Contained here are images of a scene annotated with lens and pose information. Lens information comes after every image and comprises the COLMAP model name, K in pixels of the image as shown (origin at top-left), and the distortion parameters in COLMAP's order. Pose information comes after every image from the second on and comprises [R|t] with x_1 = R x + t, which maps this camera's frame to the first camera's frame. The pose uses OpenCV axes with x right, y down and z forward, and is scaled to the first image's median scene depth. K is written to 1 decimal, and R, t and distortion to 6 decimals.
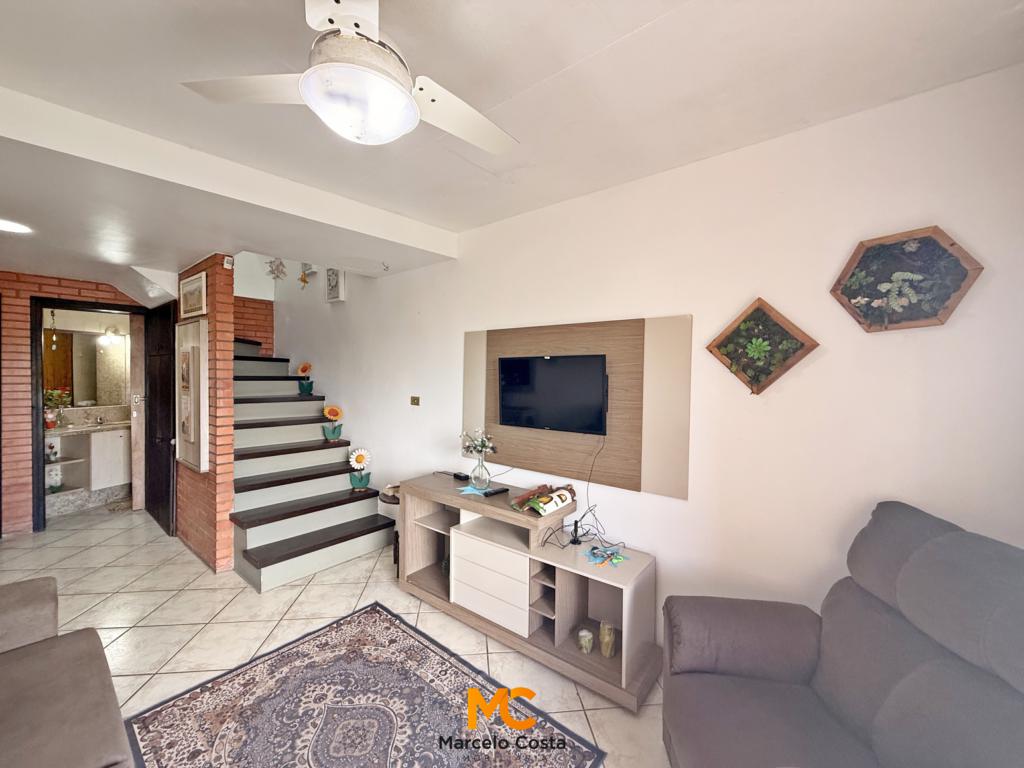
lens RADIAL K [[405.9, 0, 508.6], [0, 405.9, 384.2], [0, 0, 1]] dist [-0.000820, -0.000039]
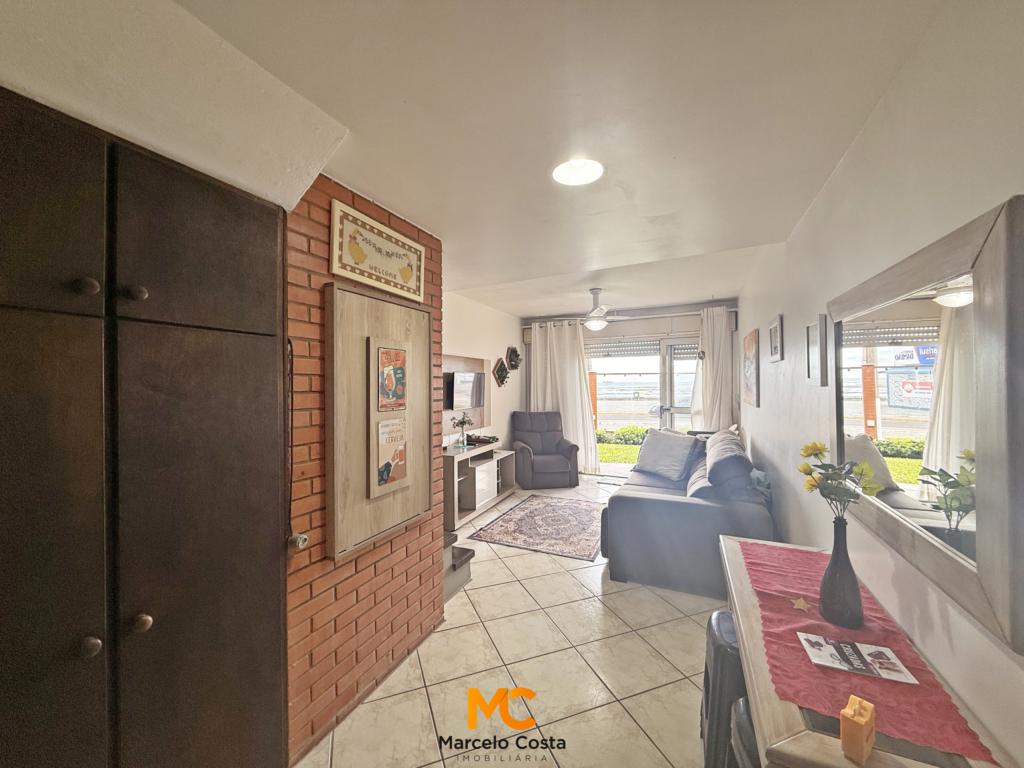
lens RADIAL K [[405.9, 0, 508.6], [0, 405.9, 384.2], [0, 0, 1]] dist [-0.000820, -0.000039]
pose [[-0.254889, -0.012325, 0.966892, -2.326840], [0.020850, 0.999616, 0.018239, -0.052311], [-0.966745, 0.024809, -0.254534, 1.597209]]
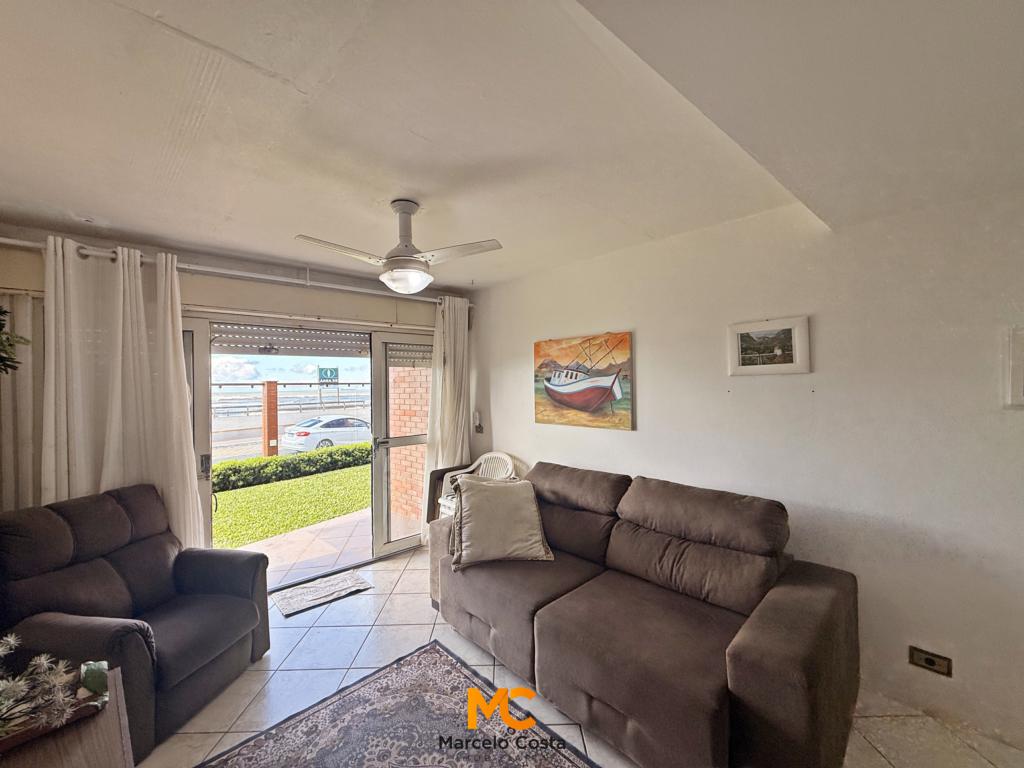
lens RADIAL K [[405.9, 0, 508.6], [0, 405.9, 384.2], [0, 0, 1]] dist [-0.000820, -0.000039]
pose [[-0.995220, 0.009525, 0.097191, -0.551648], [0.010415, 0.999908, 0.008652, -0.073042], [-0.097100, 0.009623, -0.995228, 1.548211]]
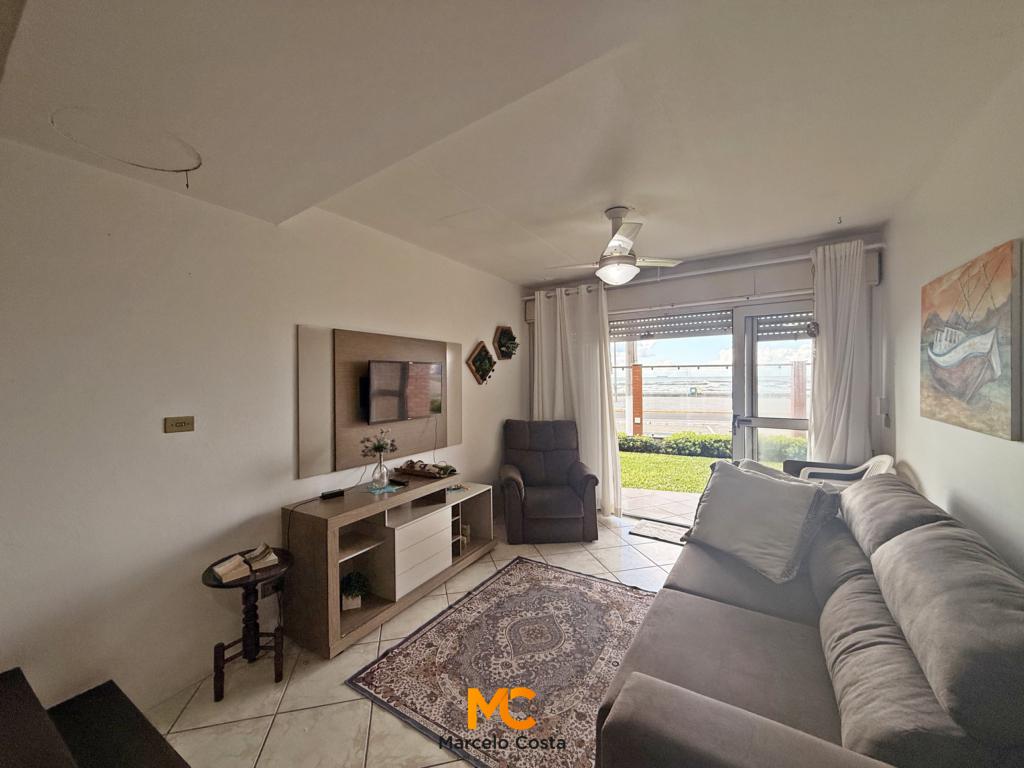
lens RADIAL K [[405.9, 0, 508.6], [0, 405.9, 384.2], [0, 0, 1]] dist [-0.000820, -0.000039]
pose [[-0.134014, -0.024298, 0.990681, -1.436946], [0.024917, 0.999301, 0.027880, -0.033032], [-0.990666, 0.028421, -0.133315, 1.032769]]
